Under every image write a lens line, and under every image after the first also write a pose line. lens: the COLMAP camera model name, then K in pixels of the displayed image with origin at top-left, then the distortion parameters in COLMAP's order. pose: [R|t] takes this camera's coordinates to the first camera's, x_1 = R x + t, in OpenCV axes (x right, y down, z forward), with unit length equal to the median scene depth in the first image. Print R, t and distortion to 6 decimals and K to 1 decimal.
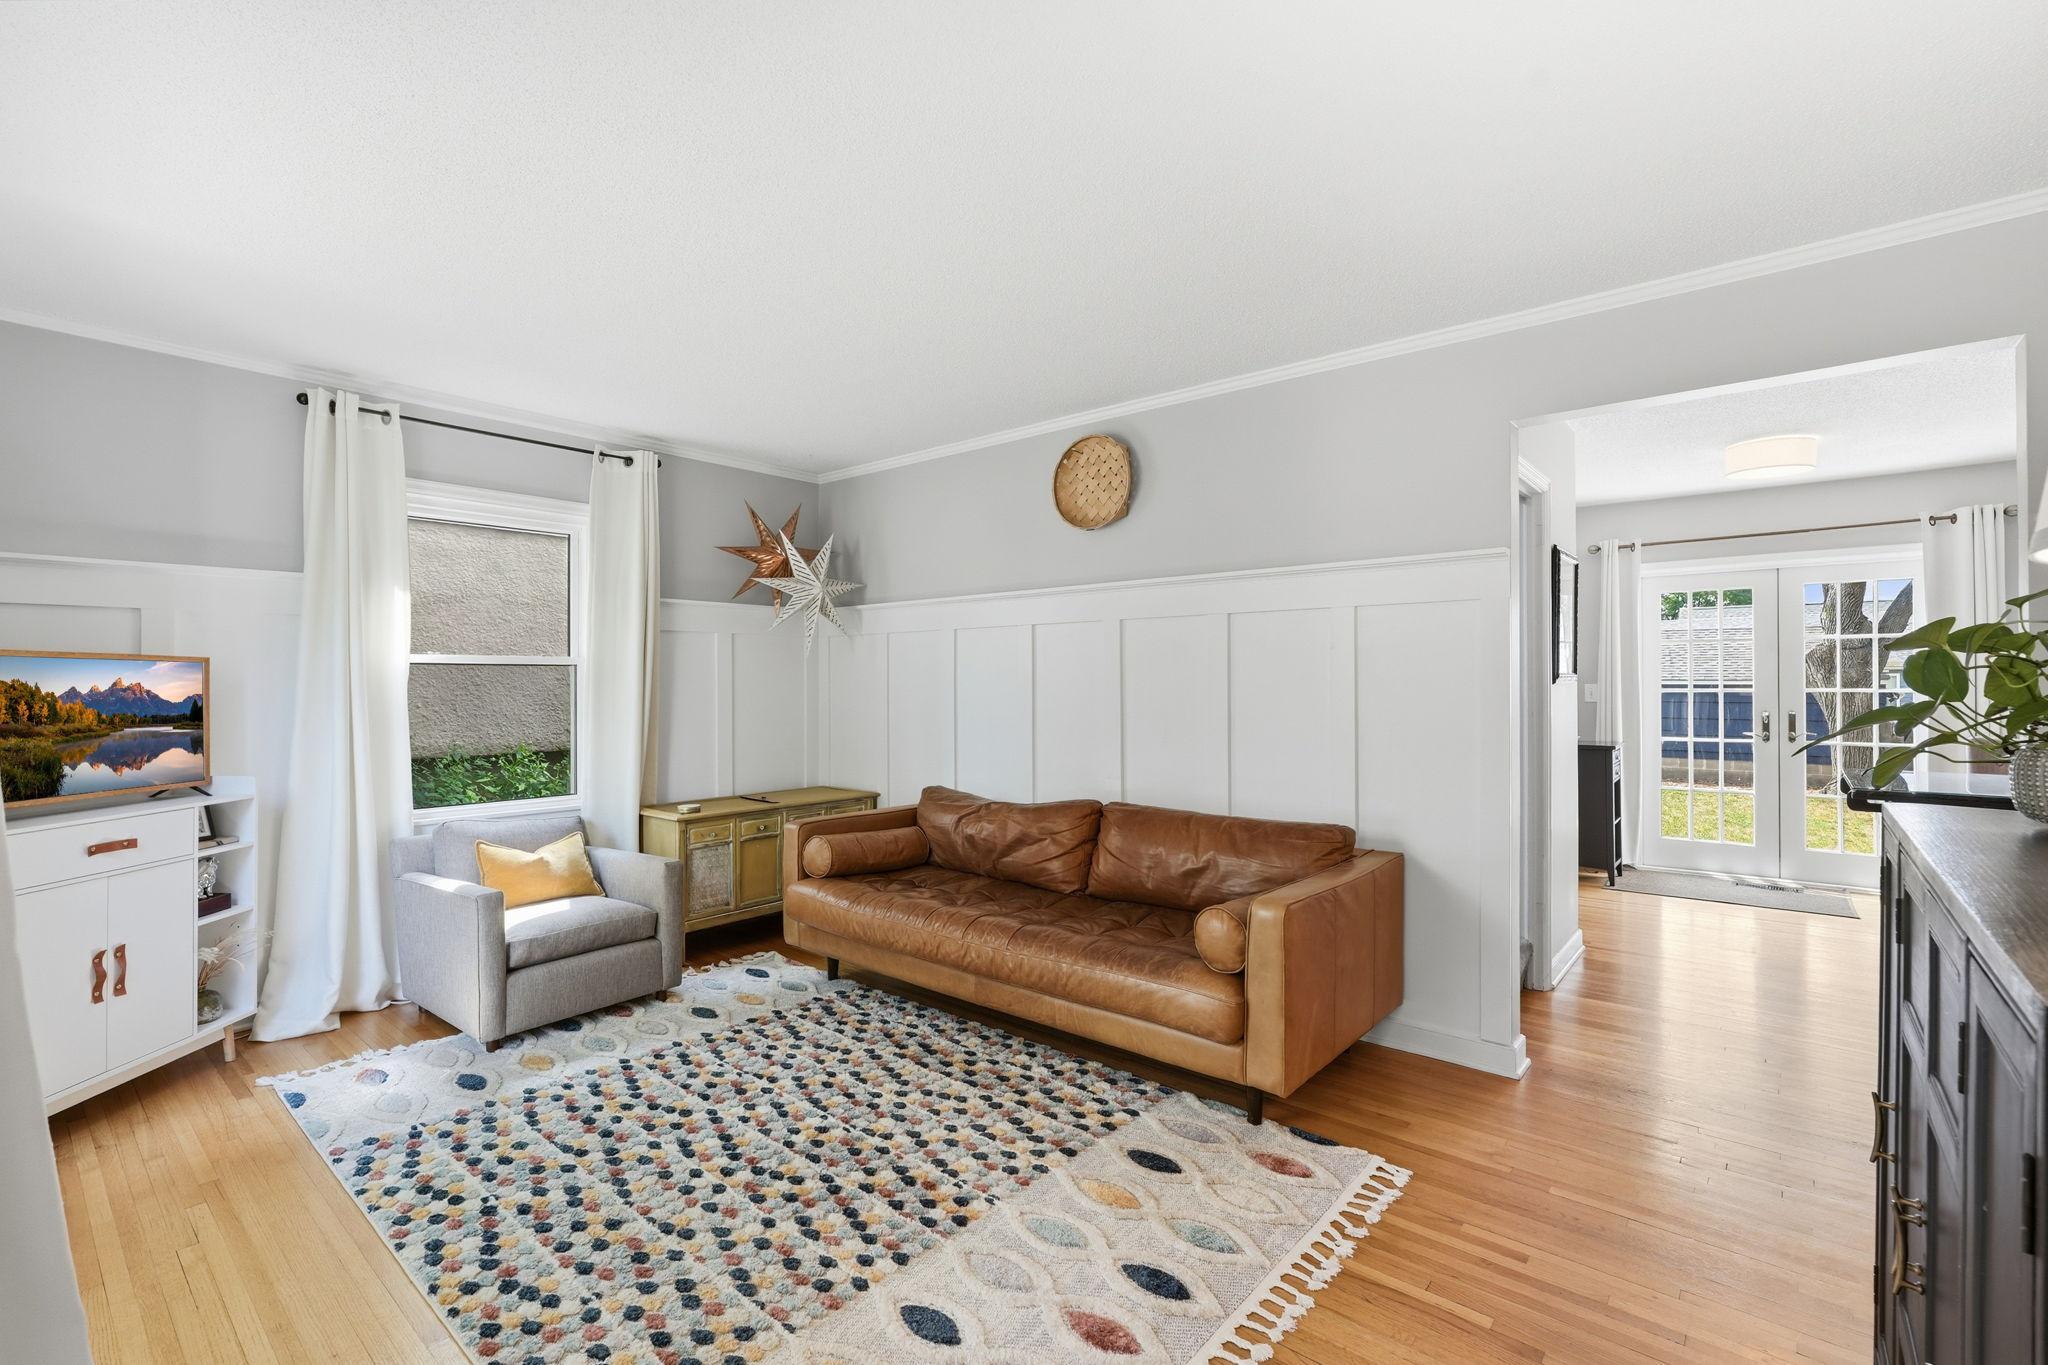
lens RADIAL K [[910.8, 0, 1024.0], [0, 910.8, 682.5], [0, 0, 1]] dist [-0.002502, -0.000755]
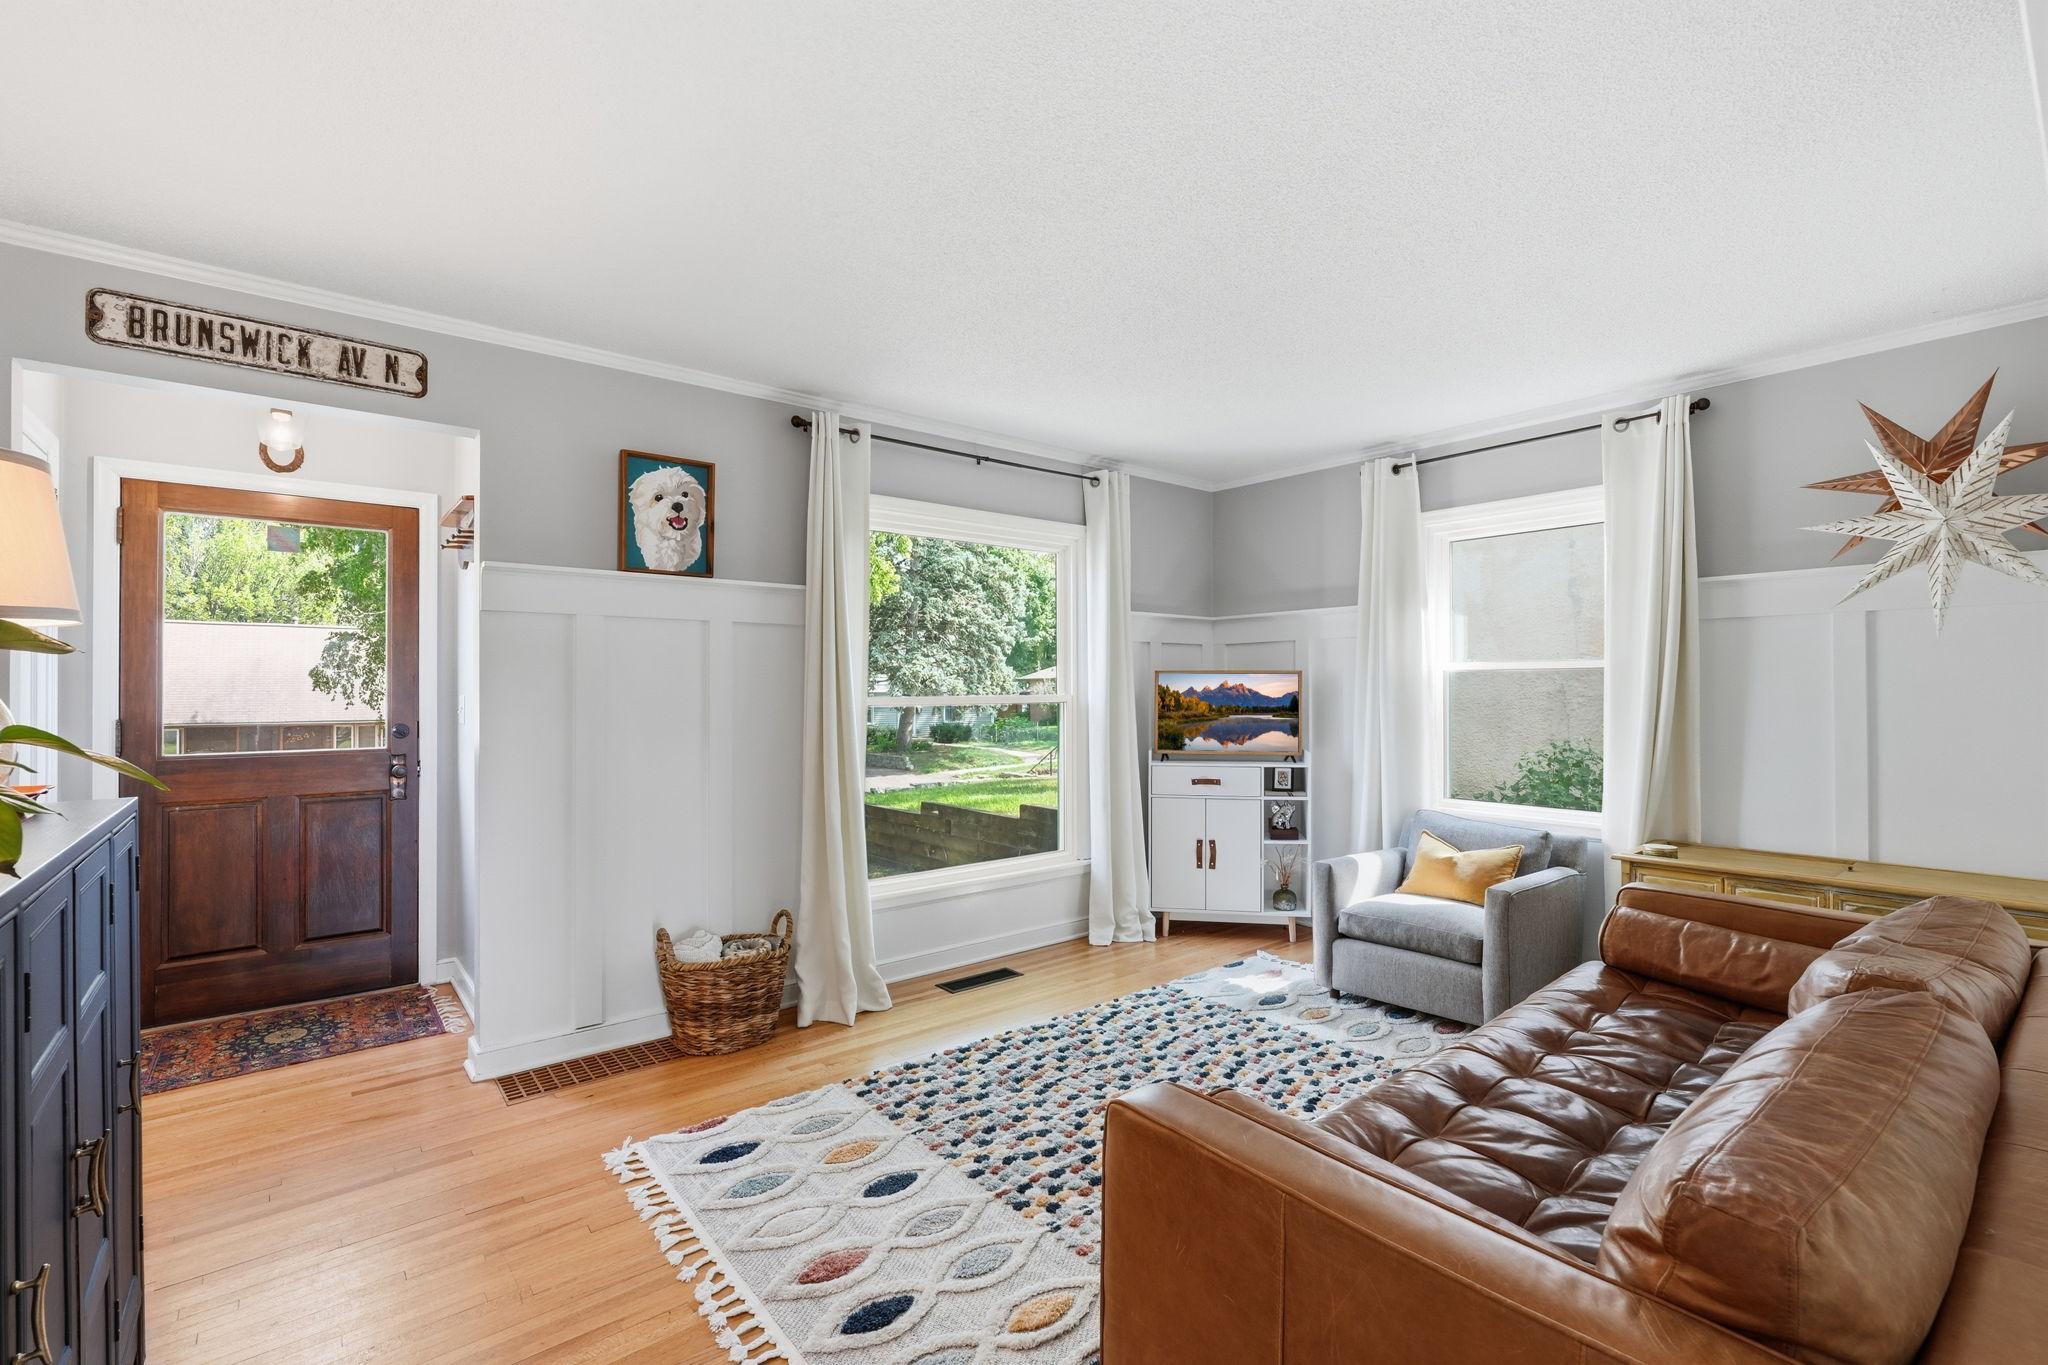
lens RADIAL K [[910.8, 0, 1024.0], [0, 910.8, 682.5], [0, 0, 1]] dist [-0.002502, -0.000755]
pose [[-0.185452, -0.003734, -0.982646, 0.788093], [0.004459, 0.999979, -0.004641, -0.003739], [0.982643, -0.005242, -0.185432, 0.985430]]
